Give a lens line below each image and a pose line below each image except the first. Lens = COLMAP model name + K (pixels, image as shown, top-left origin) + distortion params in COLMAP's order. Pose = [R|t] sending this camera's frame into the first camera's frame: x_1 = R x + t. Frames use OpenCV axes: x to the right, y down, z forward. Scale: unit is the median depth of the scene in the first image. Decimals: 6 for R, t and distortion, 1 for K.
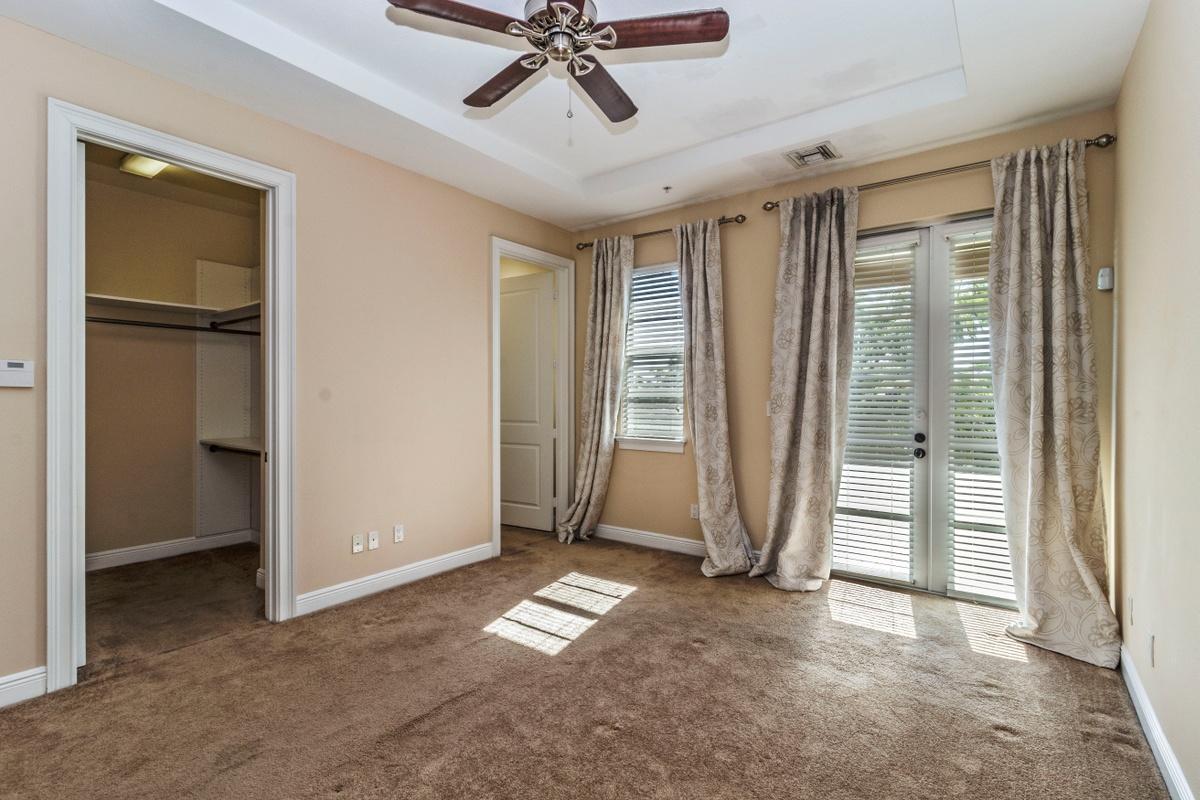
lens RADIAL K [[552.7, 0, 598.9], [0, 552.7, 398.0], [0, 0, 1]] dist [0.002808, 0.000111]
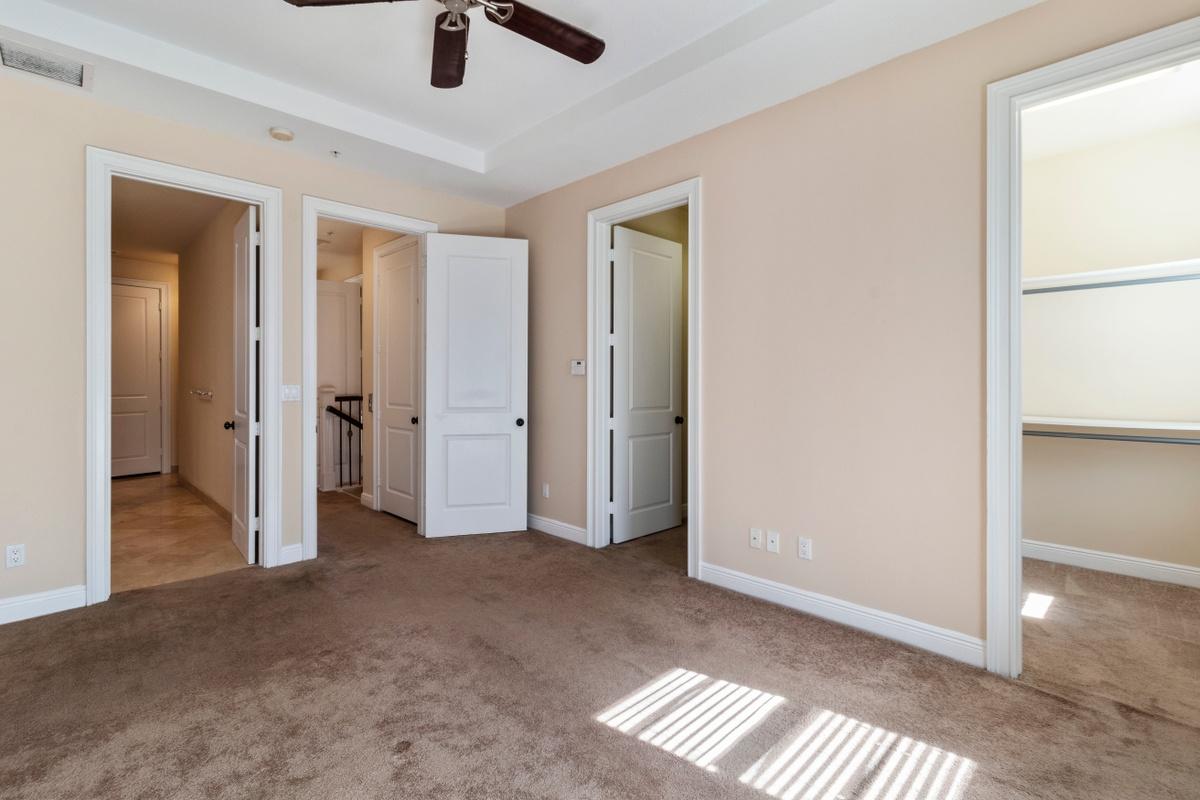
lens RADIAL K [[552.7, 0, 598.3], [0, 552.7, 390.9], [0, 0, 1]] dist [0.002808, 0.000111]
pose [[-0.147904, 0.007864, -0.988970, 0.570990], [-0.005637, 0.999945, 0.008794, 0.016035], [0.988986, 0.006875, -0.147851, 0.996104]]
